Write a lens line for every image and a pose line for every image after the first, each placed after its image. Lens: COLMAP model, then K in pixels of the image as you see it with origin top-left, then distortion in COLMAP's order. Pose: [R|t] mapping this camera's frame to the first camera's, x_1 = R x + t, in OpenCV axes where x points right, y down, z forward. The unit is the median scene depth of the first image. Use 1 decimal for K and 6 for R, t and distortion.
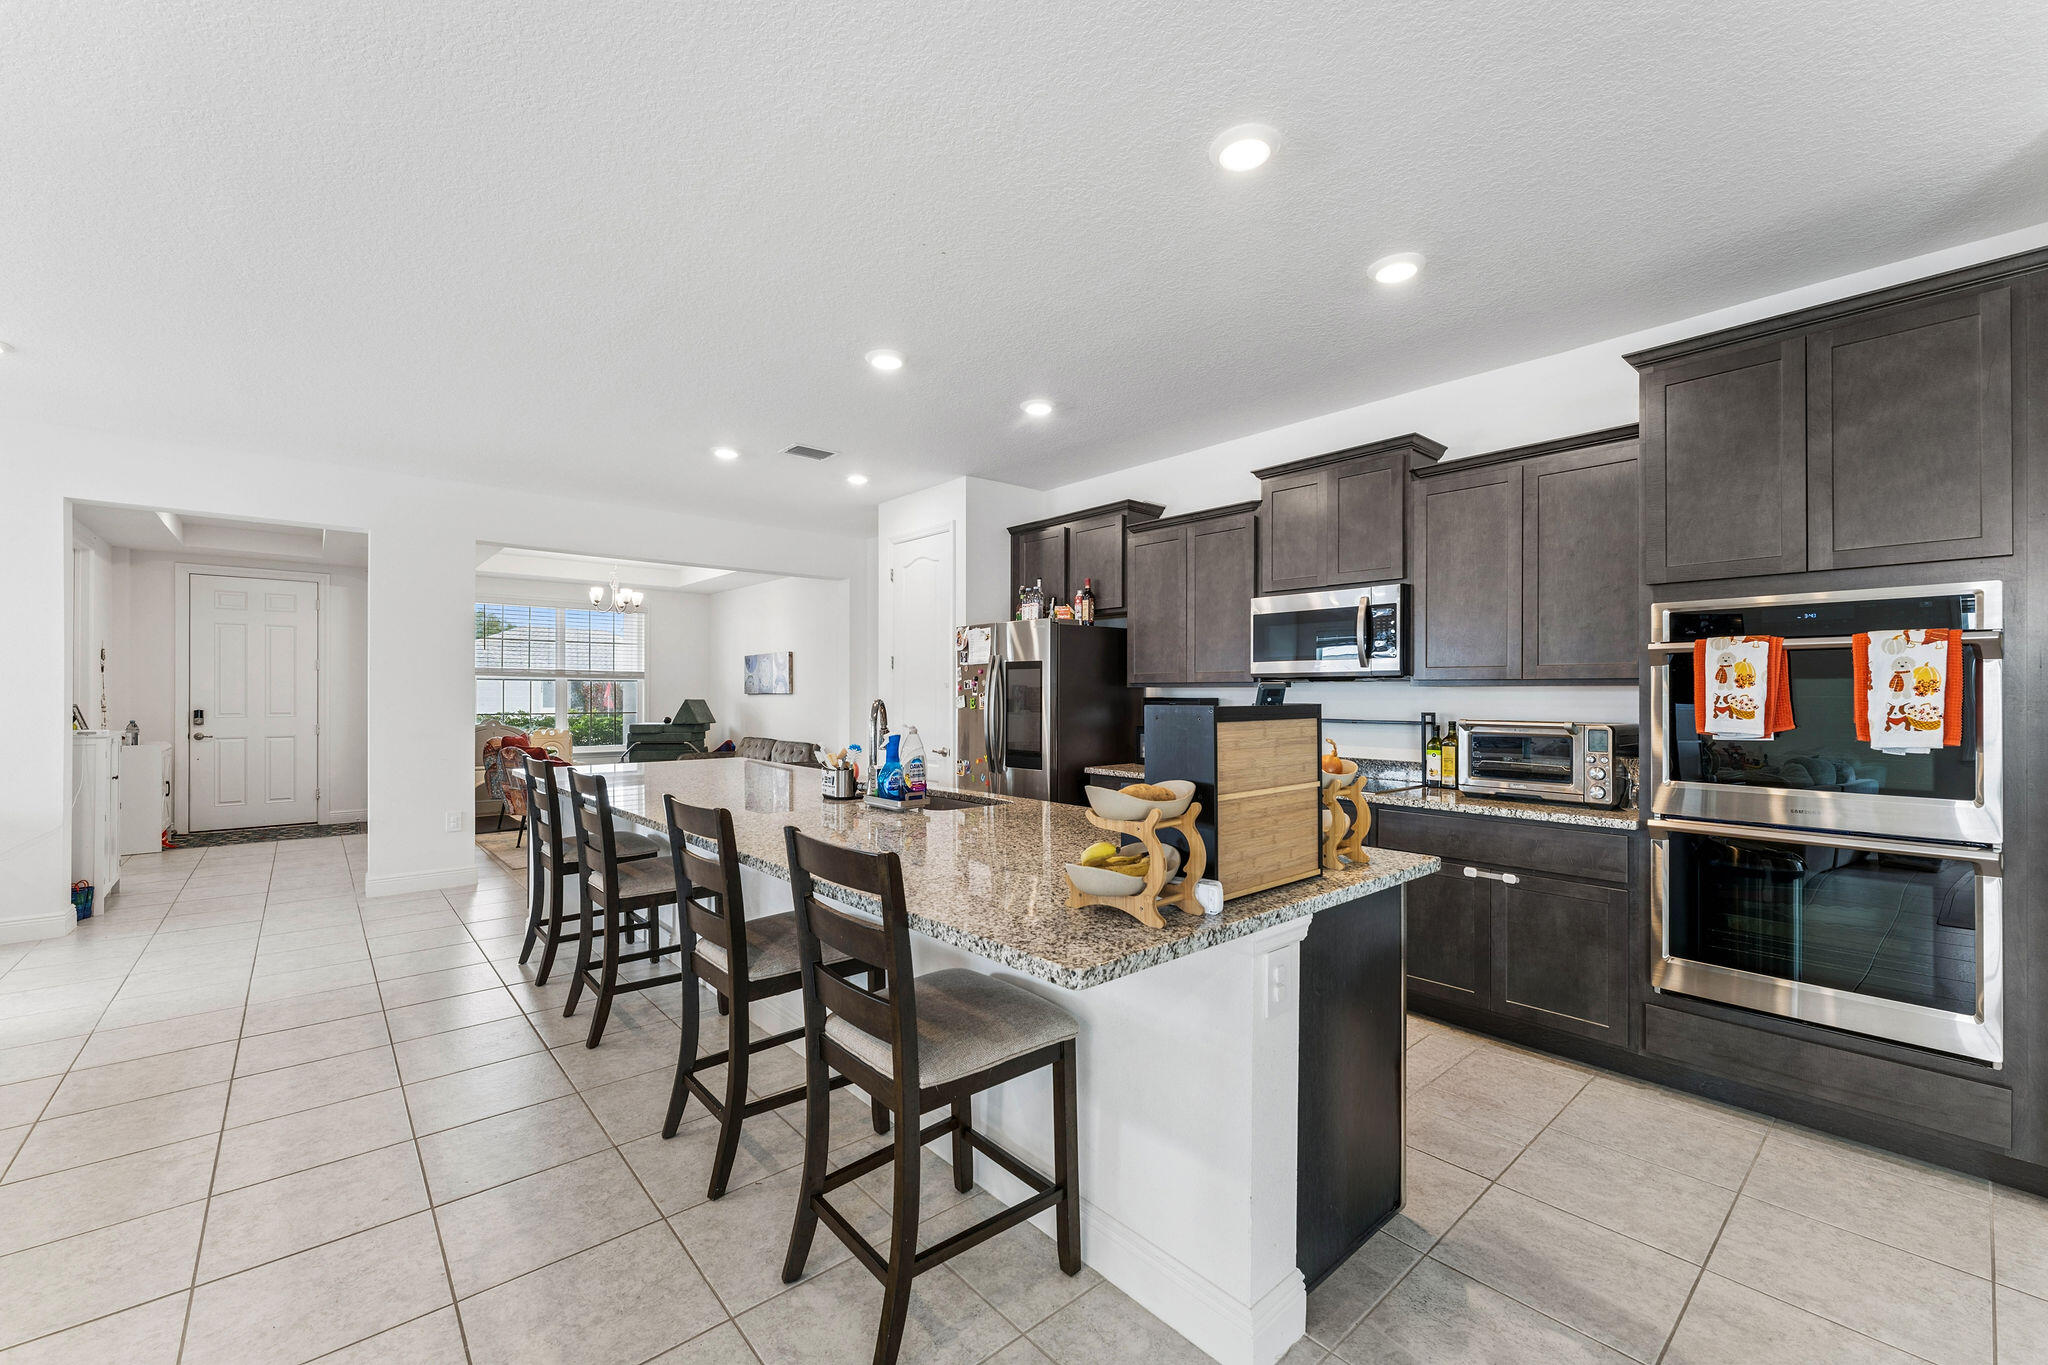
lens RADIAL K [[801.4, 0, 1017.9], [0, 801.4, 693.5], [0, 0, 1]] dist [-0.003026, 0.000034]
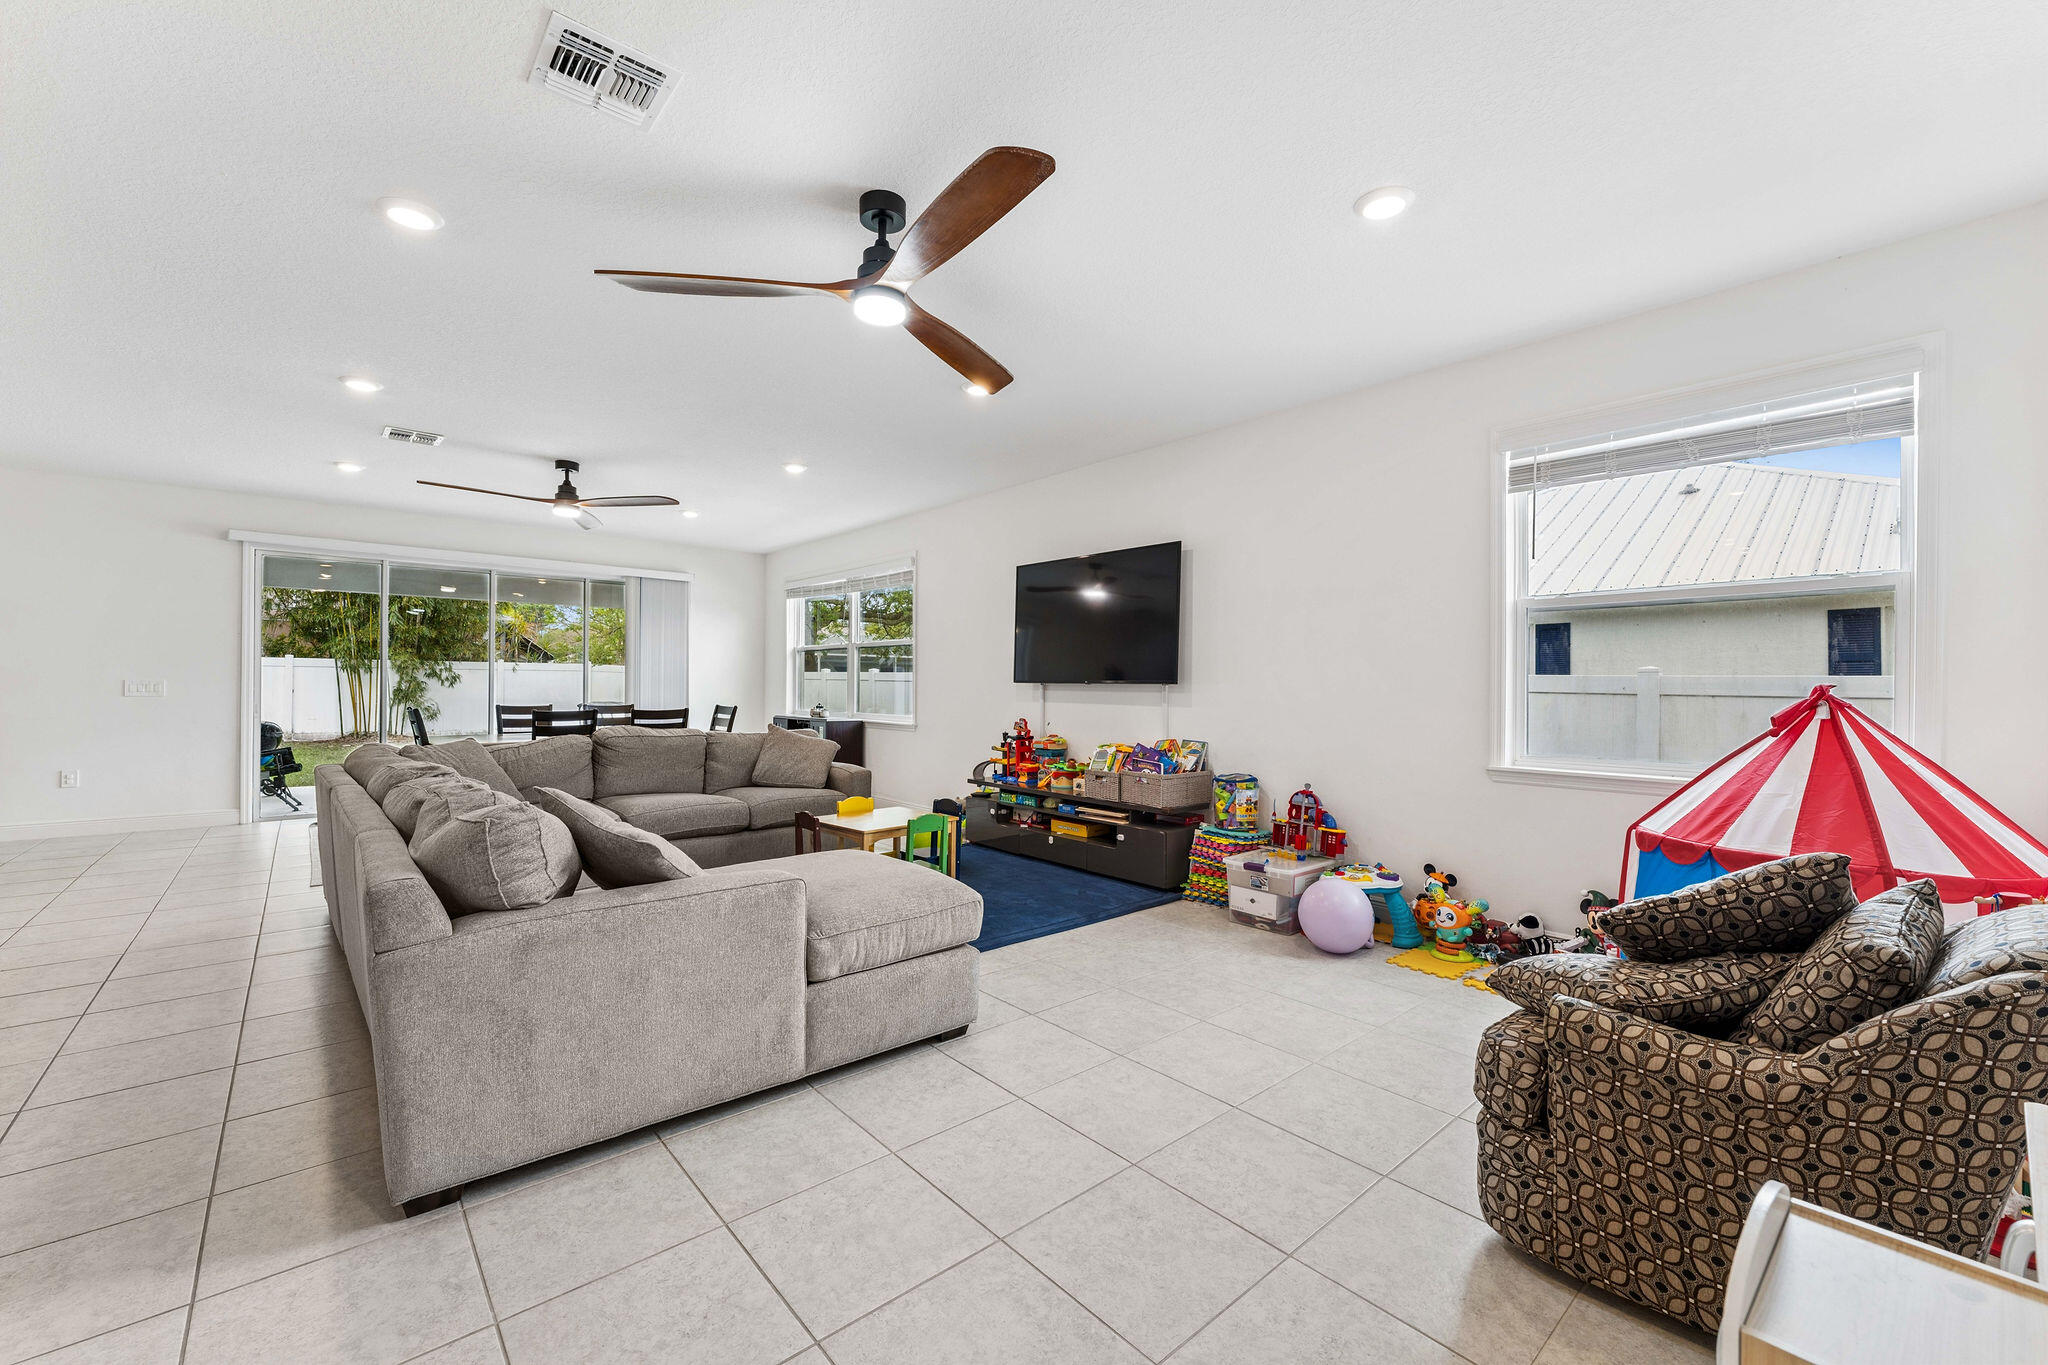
lens RADIAL K [[824.1, 0, 1013.2], [0, 824.1, 688.1], [0, 0, 1]] dist [0.001341, -0.000201]
pose [[-0.999845, -0.009728, -0.014701, -1.409812], [-0.009768, 0.999949, 0.002654, 0.029686], [0.014675, 0.002798, -0.999888, 1.282159]]
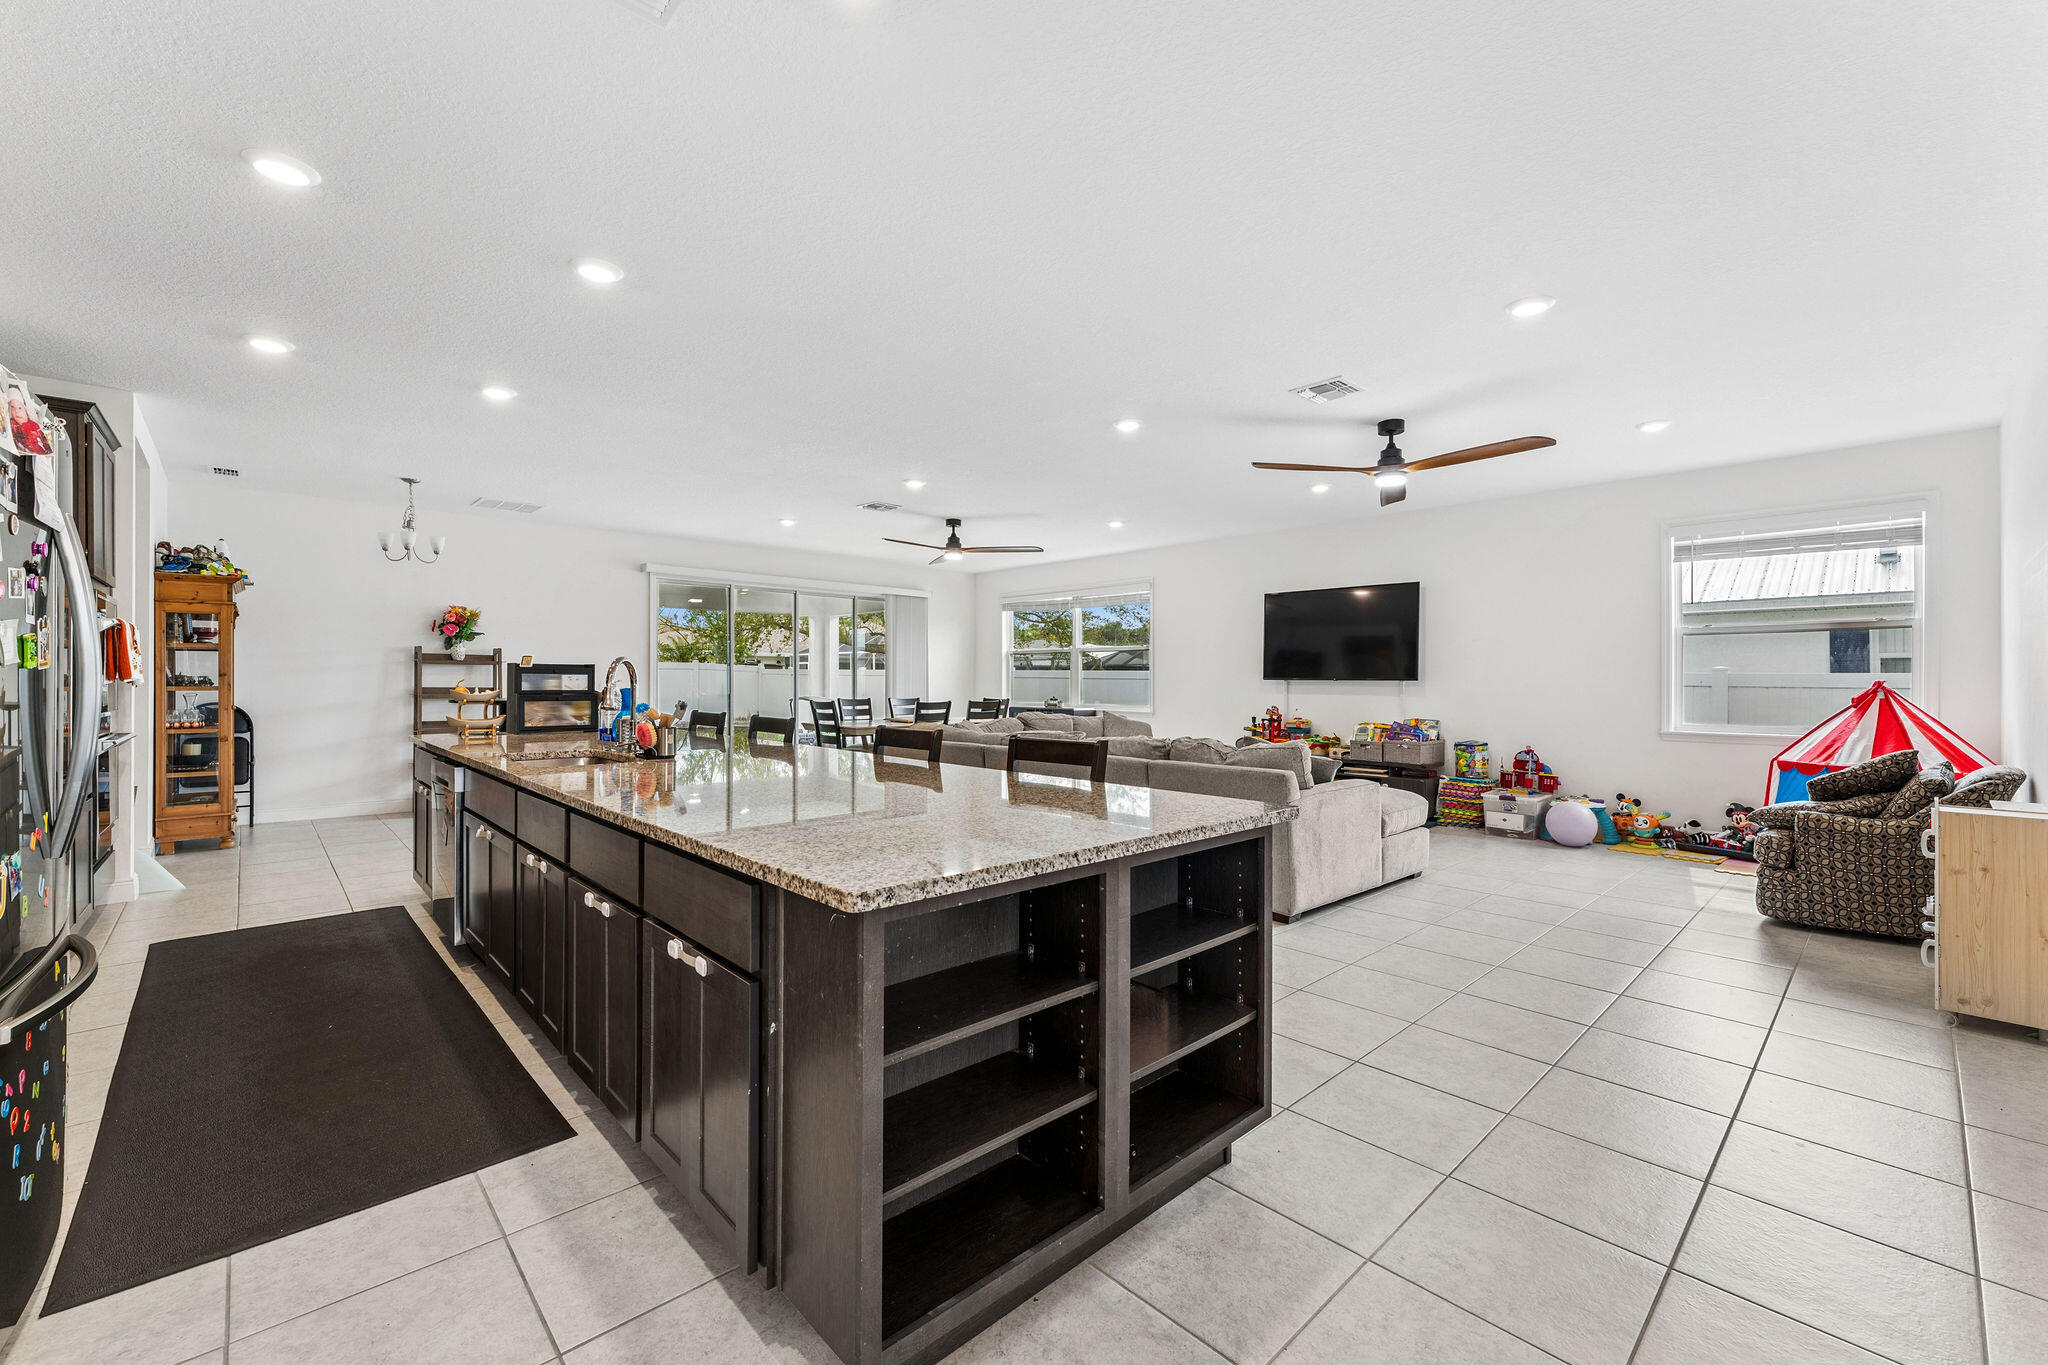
lens RADIAL K [[826.9, 0, 1024.0], [0, 826.9, 682.5], [0, 0, 1]] dist [-0.001820, 0.000490]
pose [[-0.998747, -0.005877, -0.049707, -0.612777], [-0.005962, 0.999981, 0.001554, 0.030895], [0.049697, 0.001849, -0.998763, 1.892183]]
